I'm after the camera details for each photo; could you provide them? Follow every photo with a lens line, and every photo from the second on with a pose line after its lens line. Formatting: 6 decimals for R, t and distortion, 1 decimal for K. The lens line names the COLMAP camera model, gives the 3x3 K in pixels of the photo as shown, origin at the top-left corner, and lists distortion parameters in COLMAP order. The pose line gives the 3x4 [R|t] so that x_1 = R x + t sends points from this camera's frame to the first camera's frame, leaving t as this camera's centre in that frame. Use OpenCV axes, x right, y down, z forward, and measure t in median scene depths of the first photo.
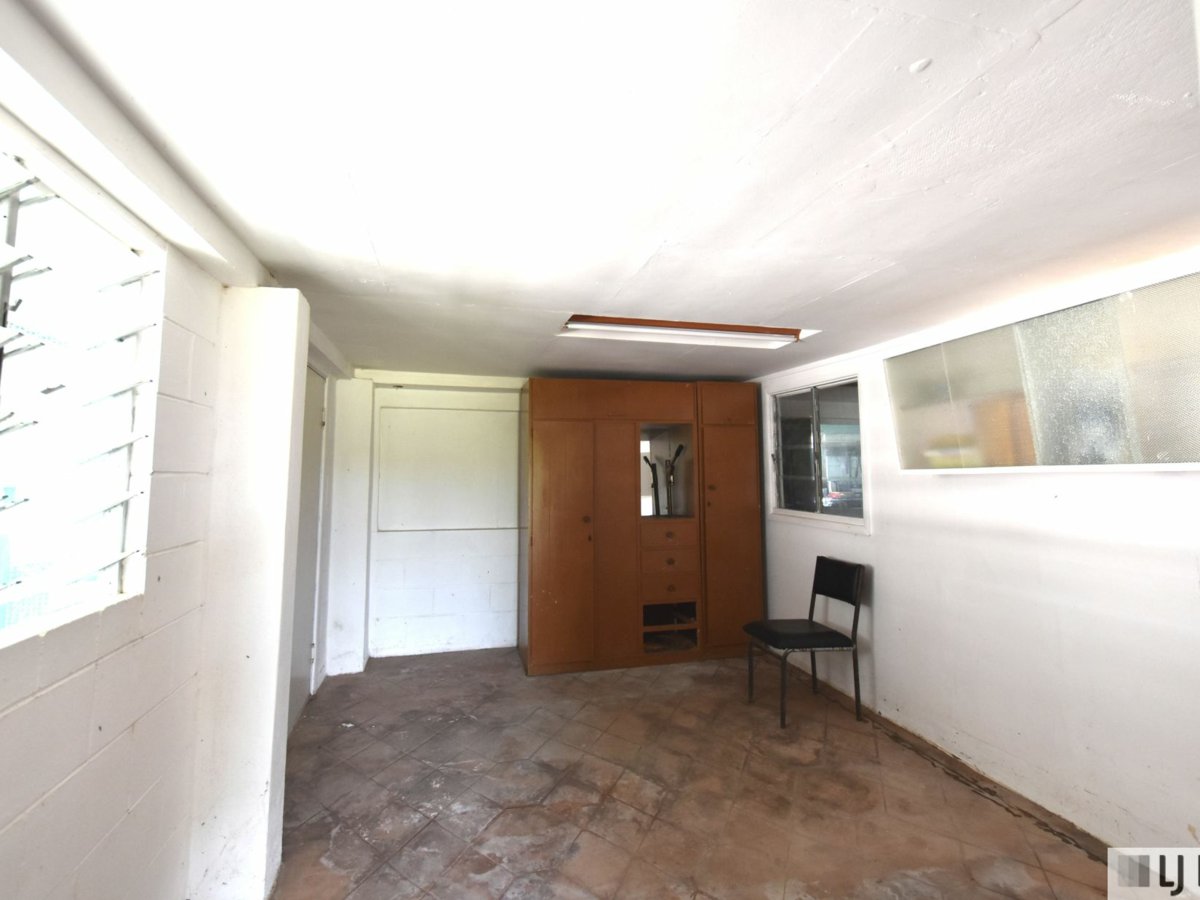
lens RADIAL K [[635.6, 0, 601.1], [0, 635.6, 410.4], [0, 0, 1]] dist [0.004123, 0.002058]
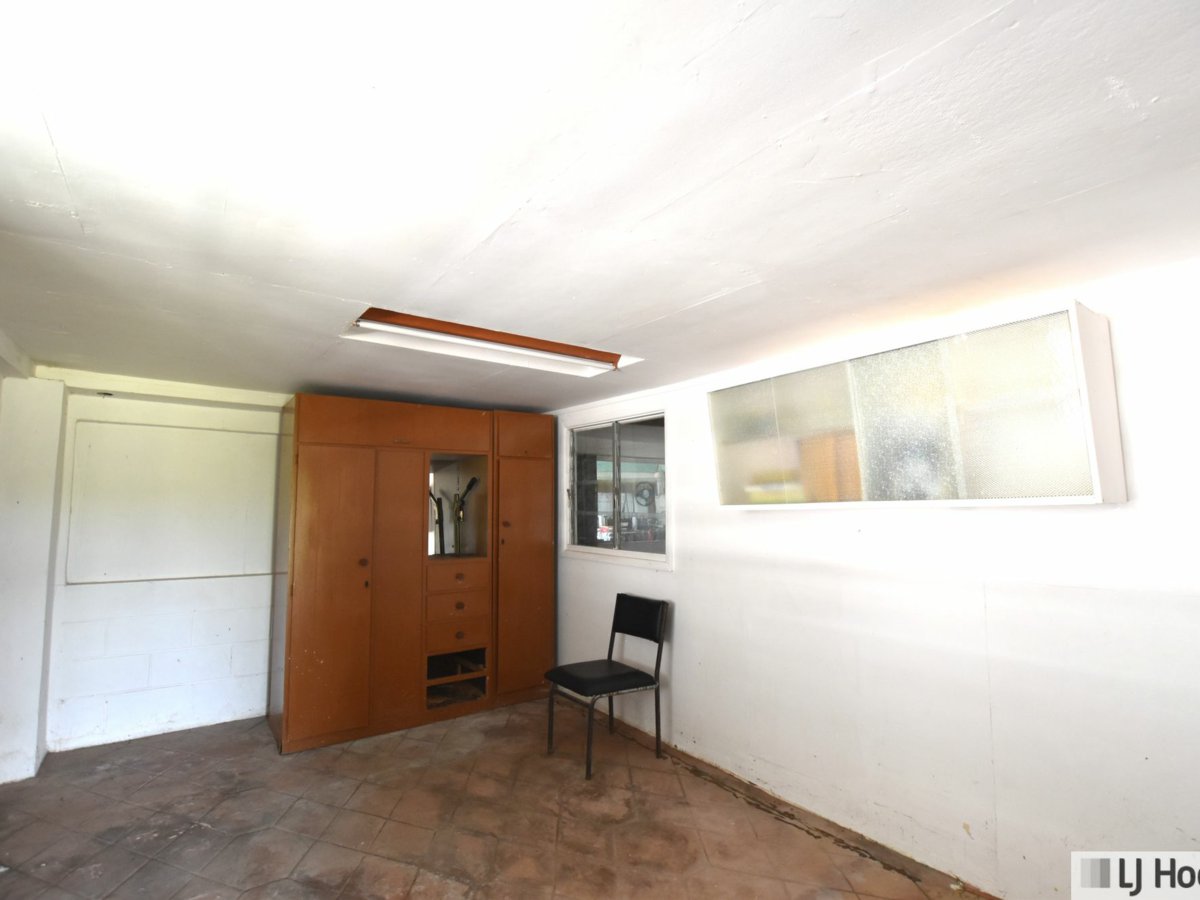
lens RADIAL K [[595.6, 0, 600.0], [0, 595.6, 450.0], [0, 0, 1]] dist [-0.030868, 0.001700]
pose [[0.926031, 0.037544, 0.375577, -0.042366], [-0.037736, 0.999264, -0.006848, 0.017849], [-0.375558, -0.007831, 0.926766, 0.185845]]
